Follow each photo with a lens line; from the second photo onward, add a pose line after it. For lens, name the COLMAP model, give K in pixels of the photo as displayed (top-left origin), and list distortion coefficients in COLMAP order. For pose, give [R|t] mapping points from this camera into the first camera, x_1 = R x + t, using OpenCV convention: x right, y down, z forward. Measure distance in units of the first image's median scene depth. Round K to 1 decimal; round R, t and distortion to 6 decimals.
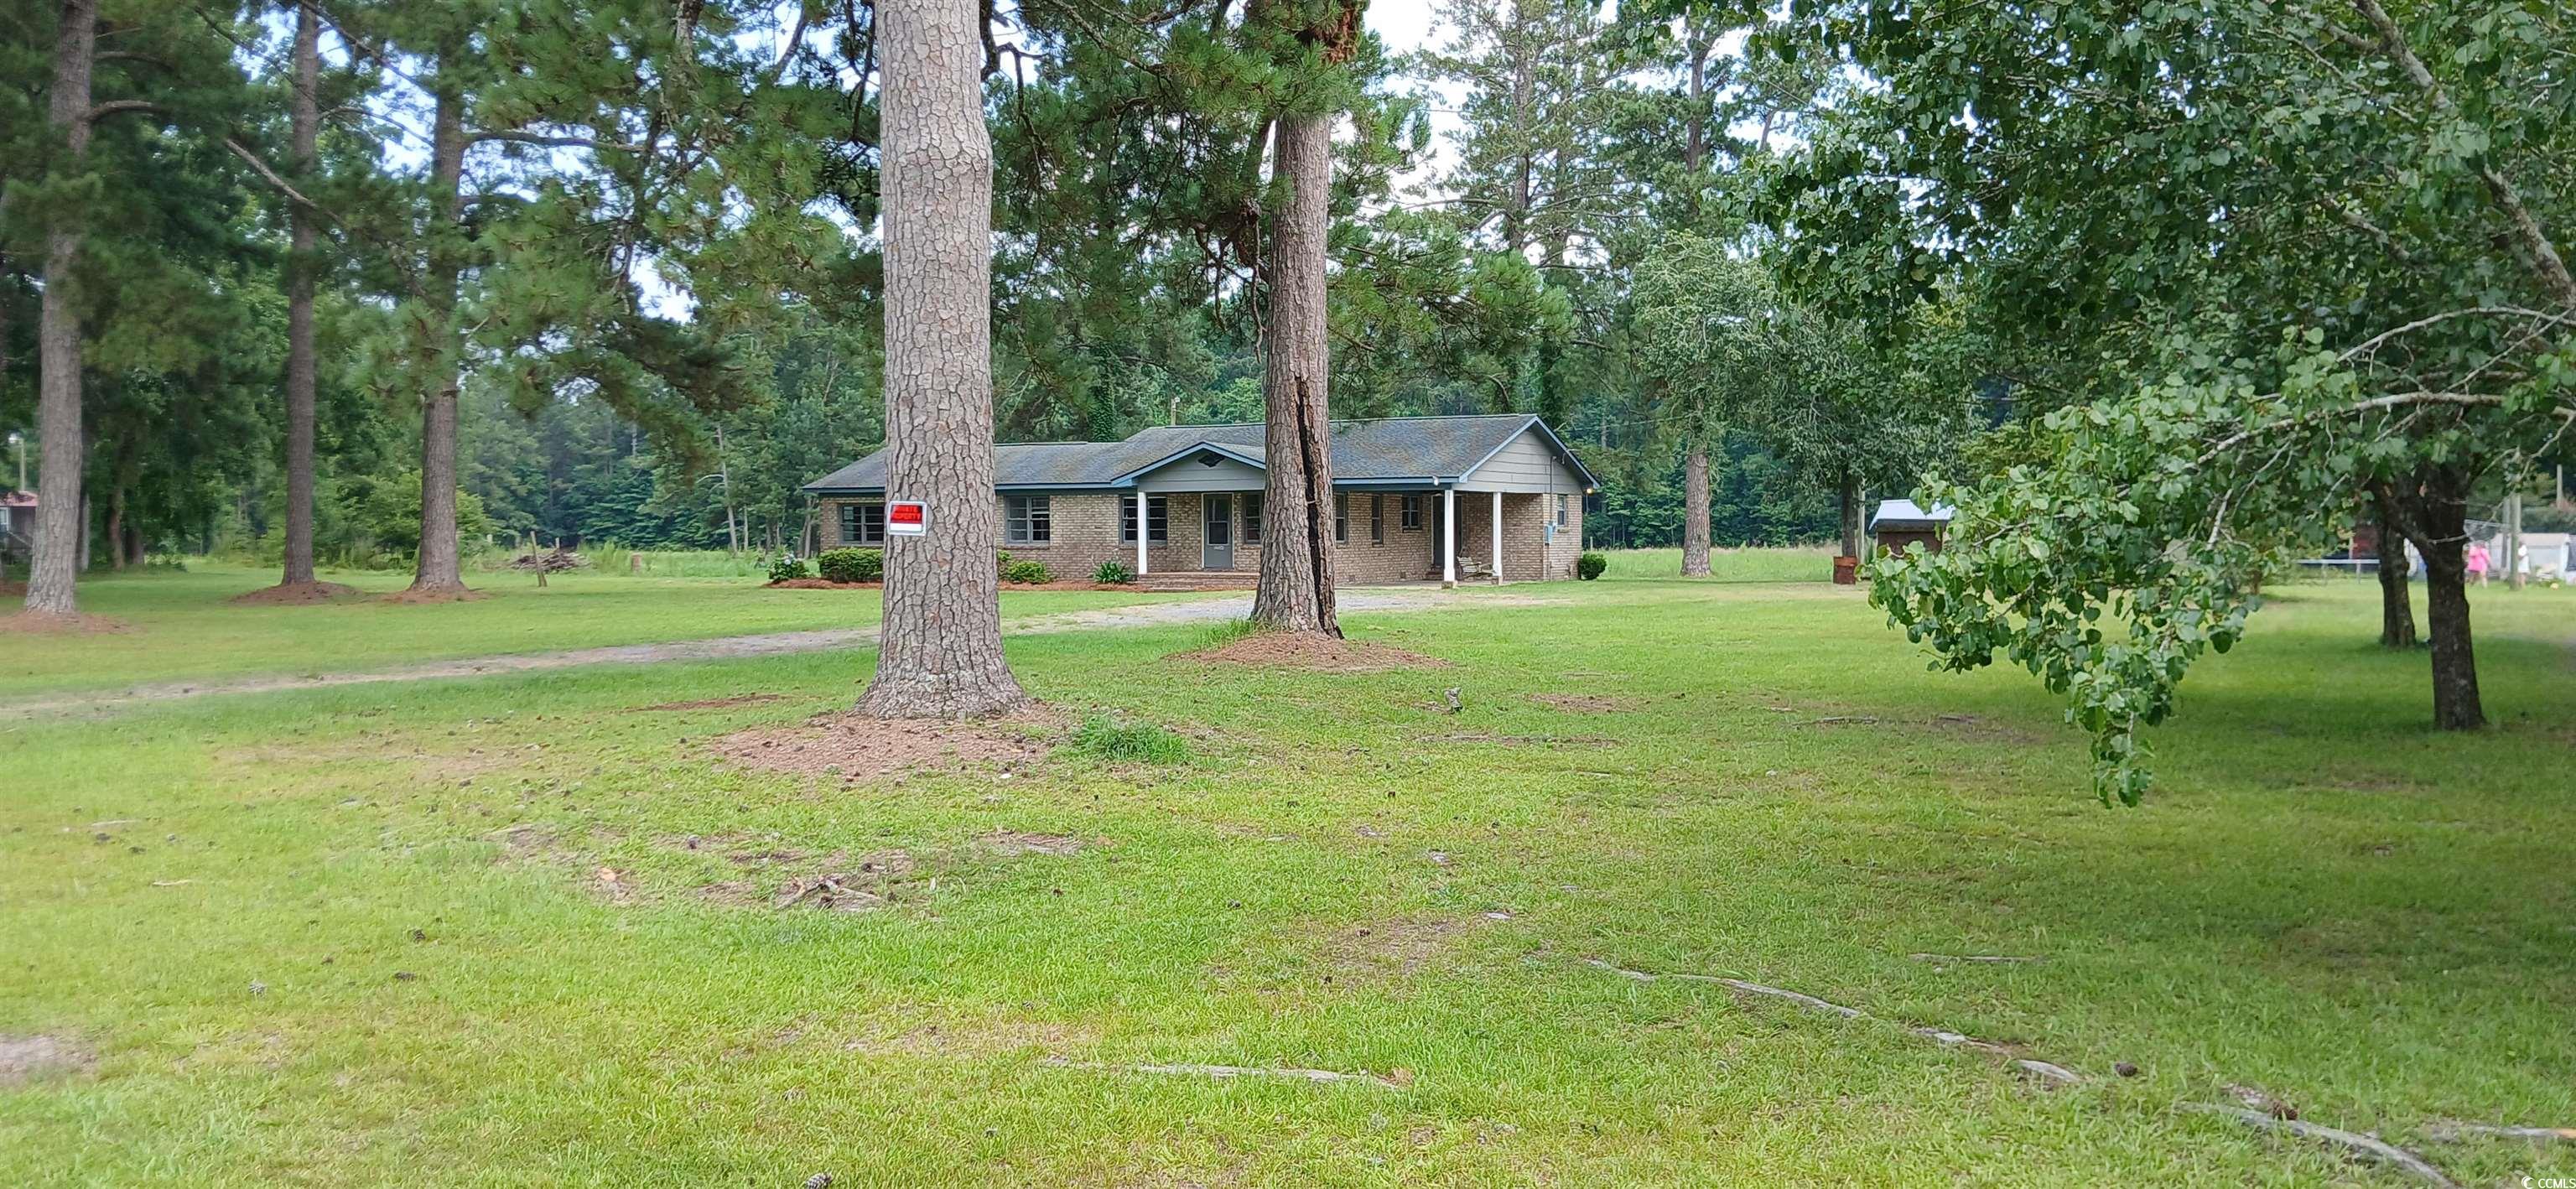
lens RADIAL K [[2085.0, 0, 1288.0], [0, 2085.0, 594.5], [0, 0, 1]] dist [0.001989, 0.000093]
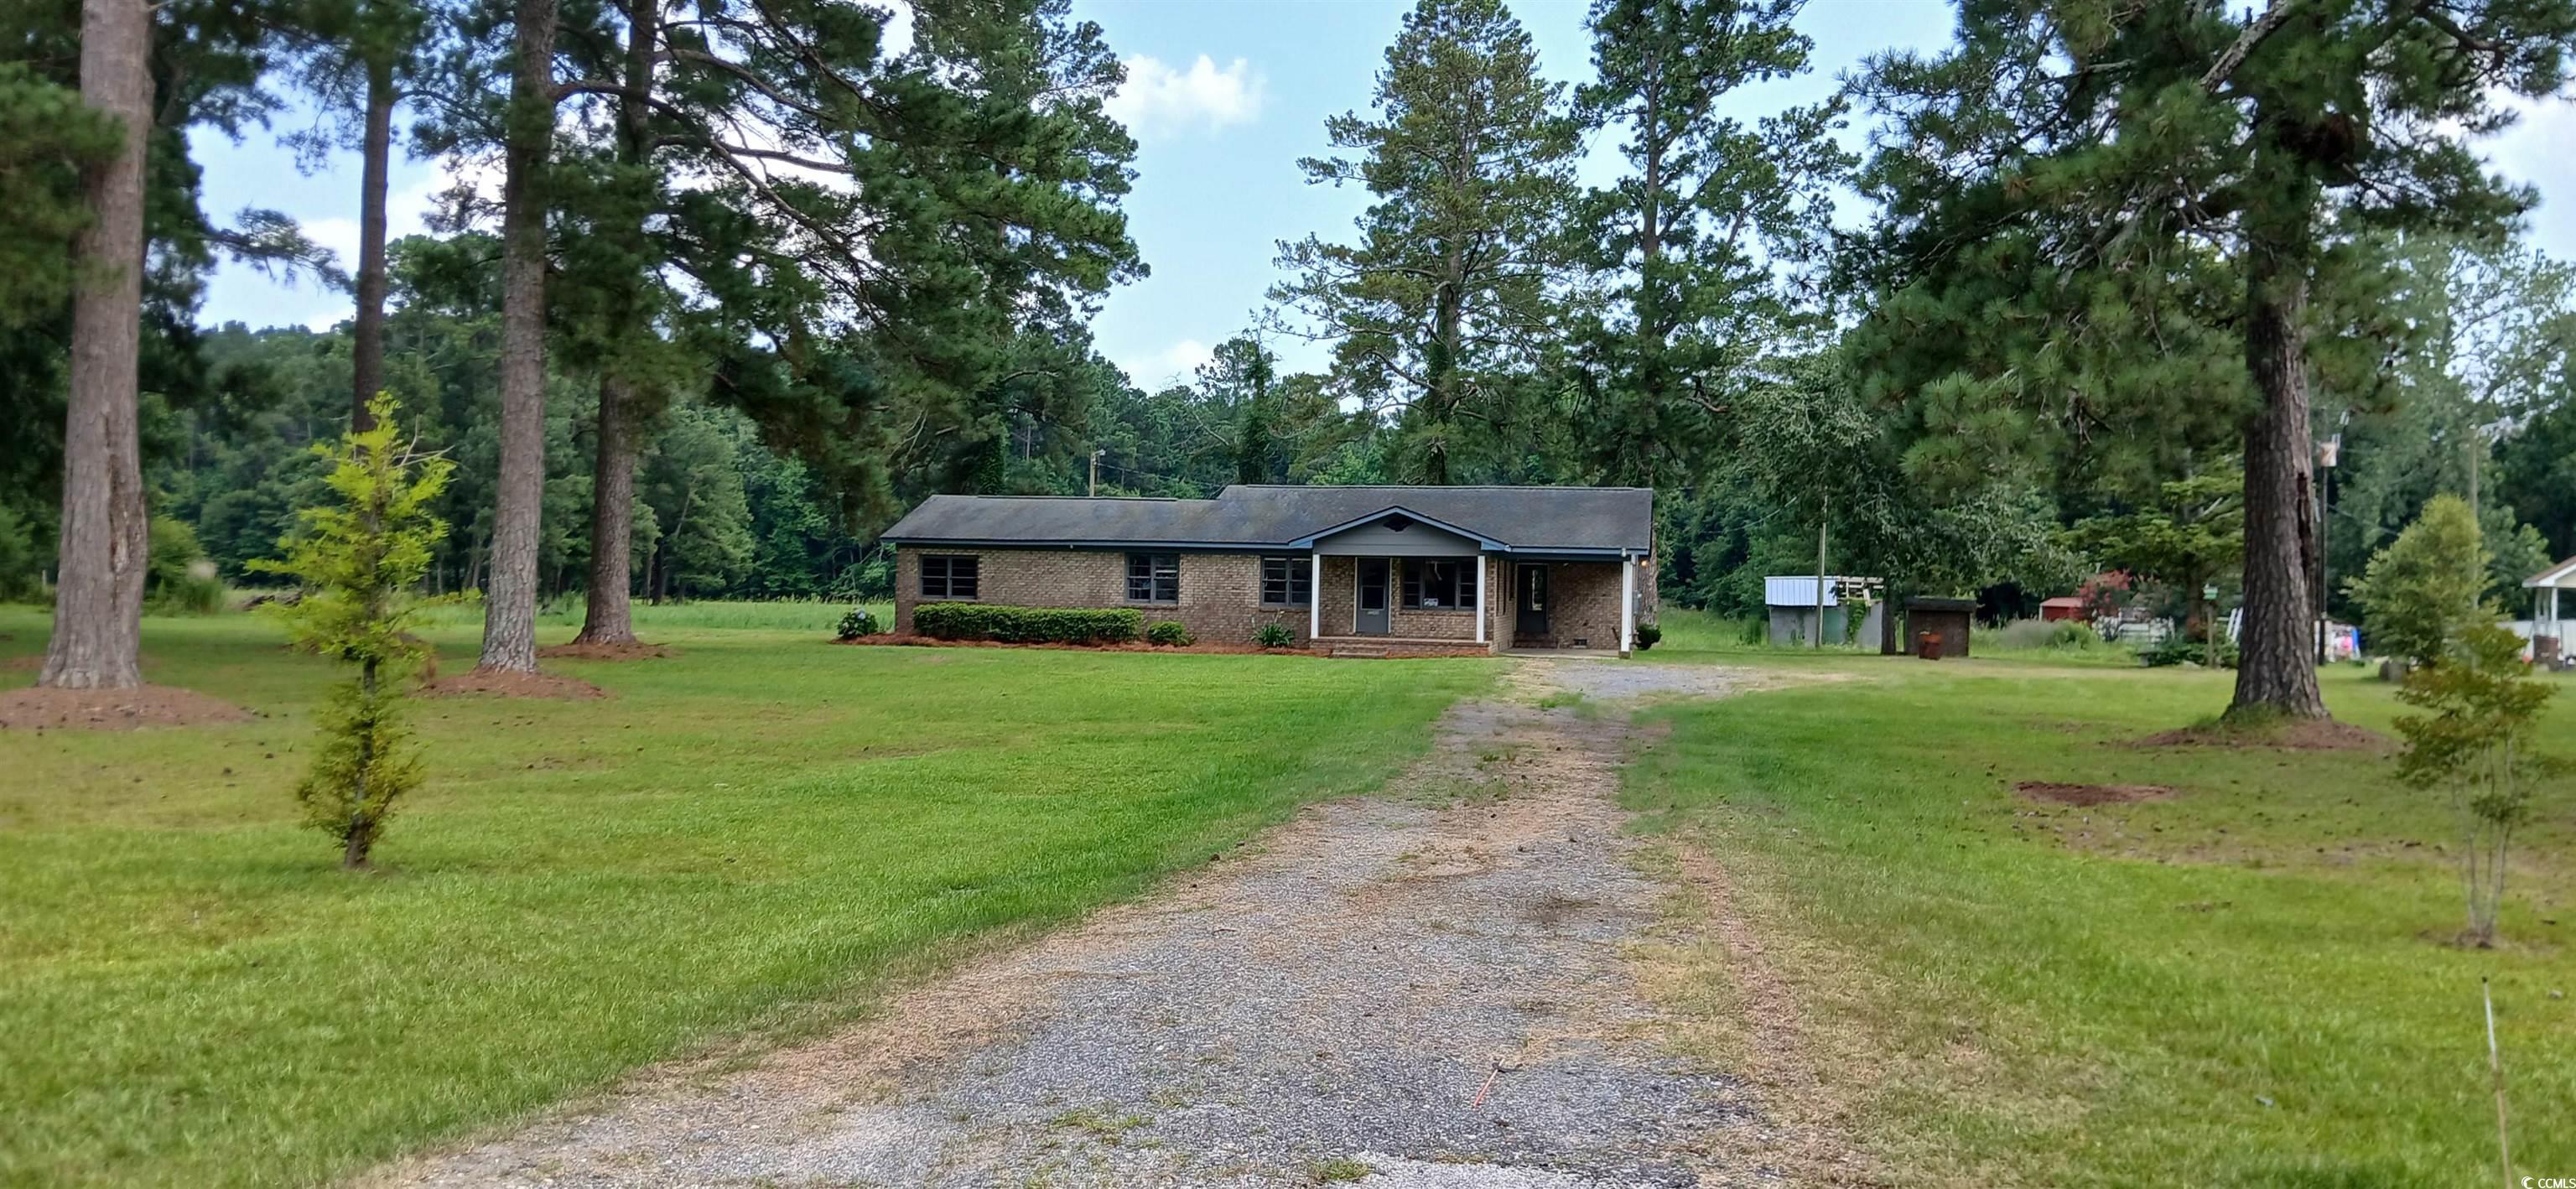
lens RADIAL K [[2085.0, 0, 1288.0], [0, 2085.0, 594.5], [0, 0, 1]] dist [0.001989, 0.000093]
pose [[0.966887, 0.023259, 0.254144, -0.300454], [-0.016615, 0.999463, -0.028257, -0.002288], [-0.254665, 0.023098, 0.966754, 0.054329]]
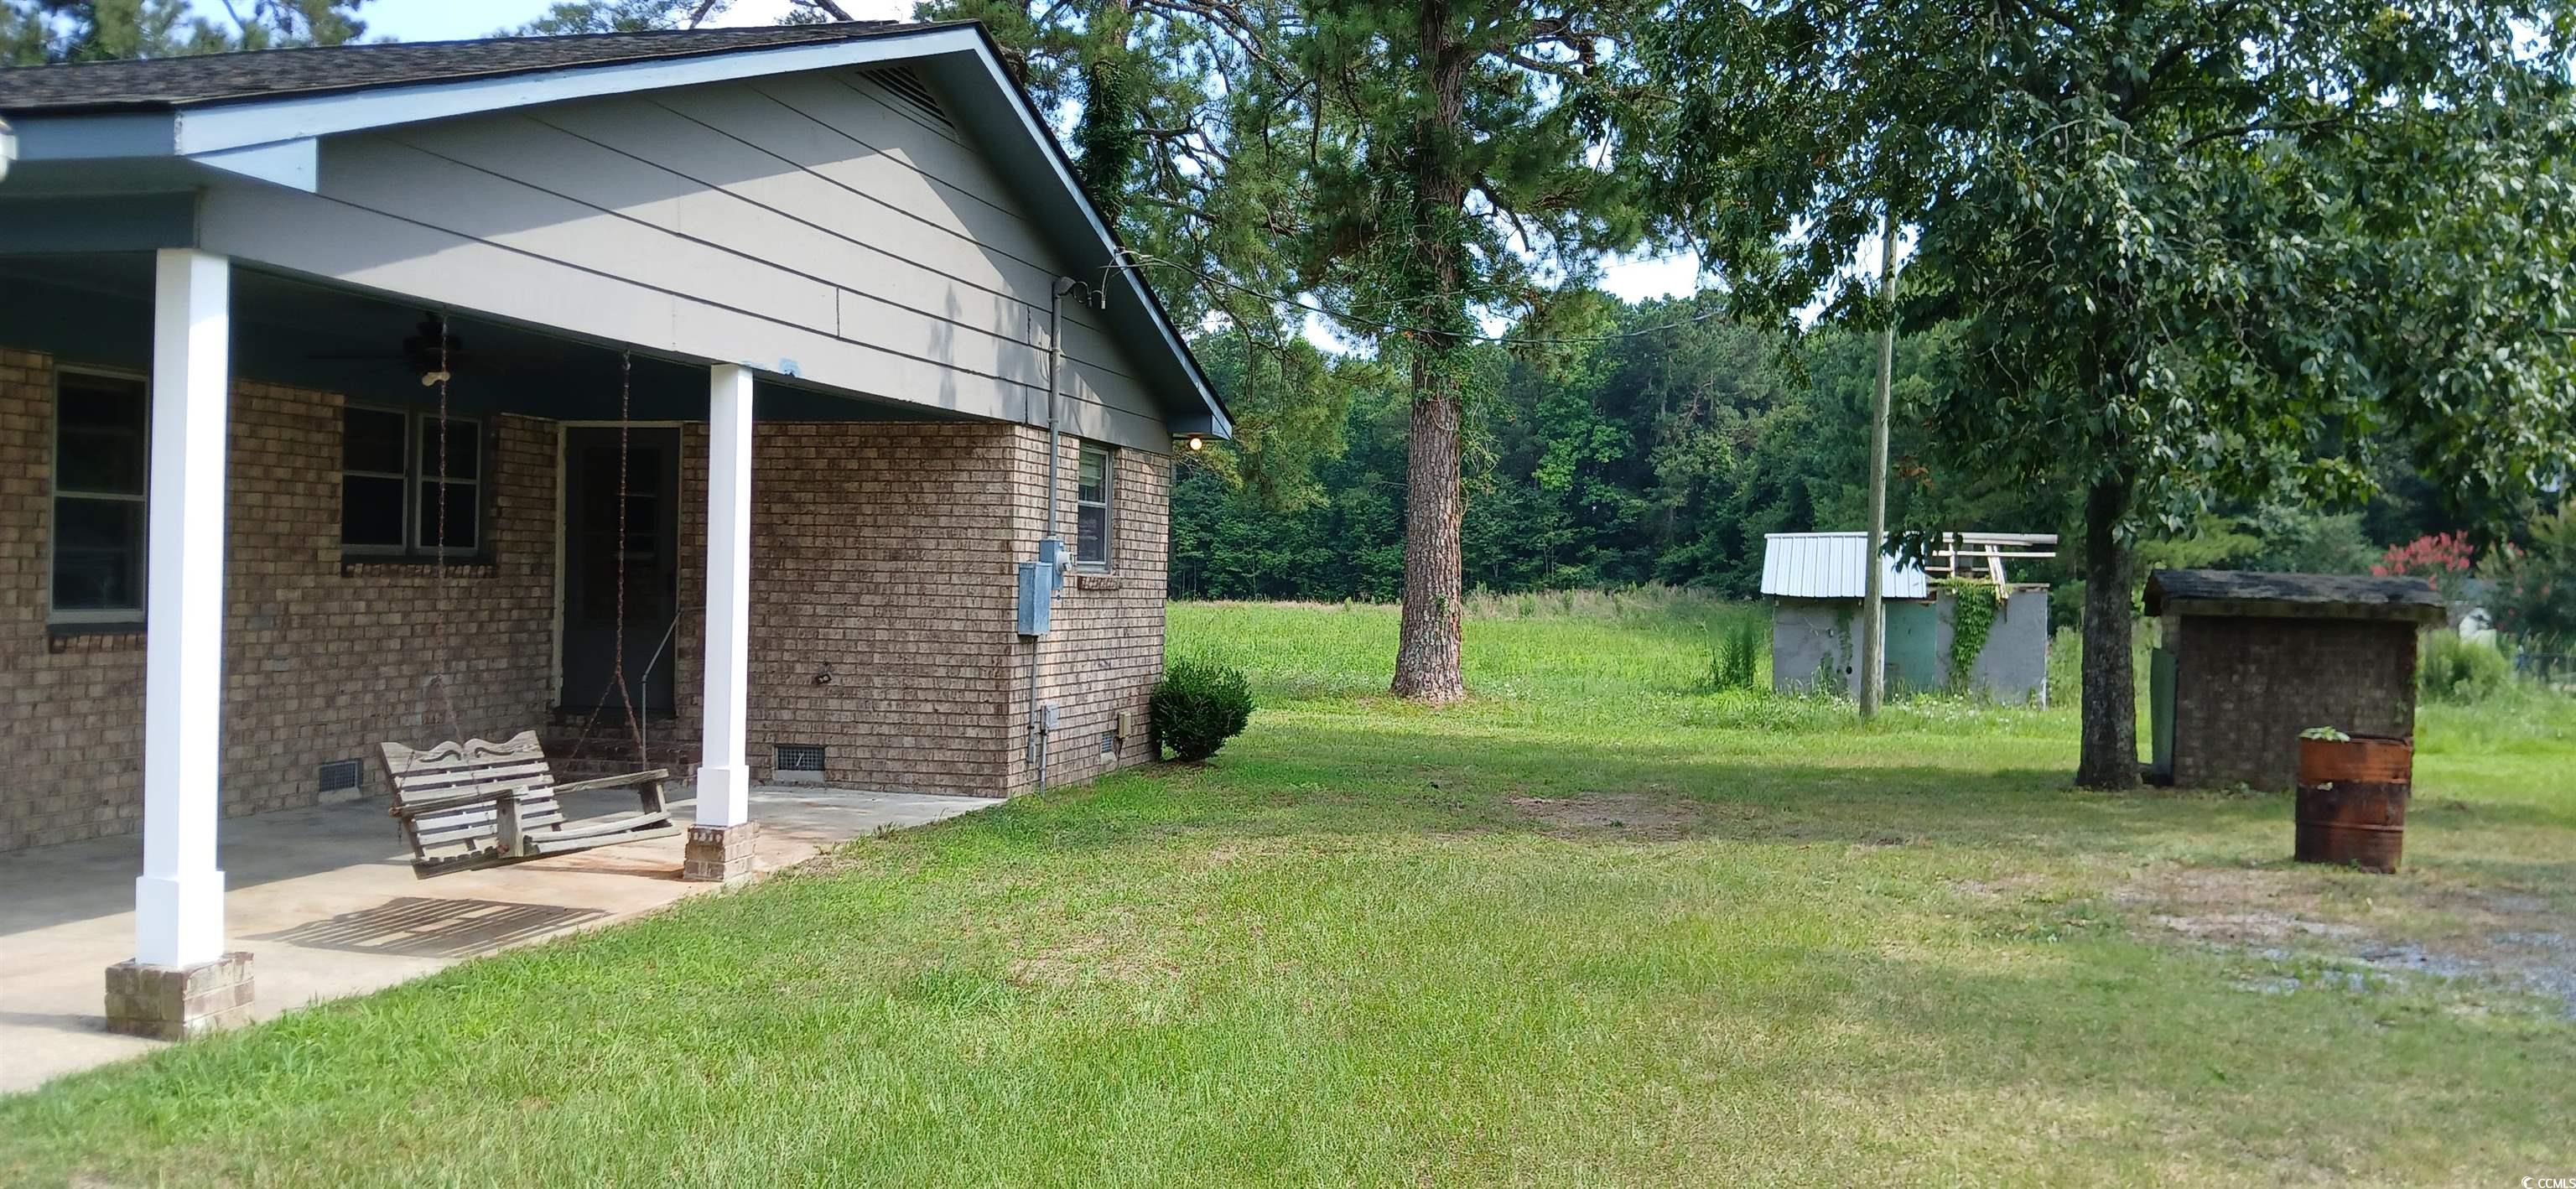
lens RADIAL K [[2085.0, 0, 1288.0], [0, 2085.0, 594.5], [0, 0, 1]] dist [0.001989, 0.000093]
pose [[0.977667, 0.023362, 0.208856, 0.103161], [-0.019105, 0.999567, -0.022377, -0.024370], [-0.209288, 0.017887, 0.977690, 0.759484]]
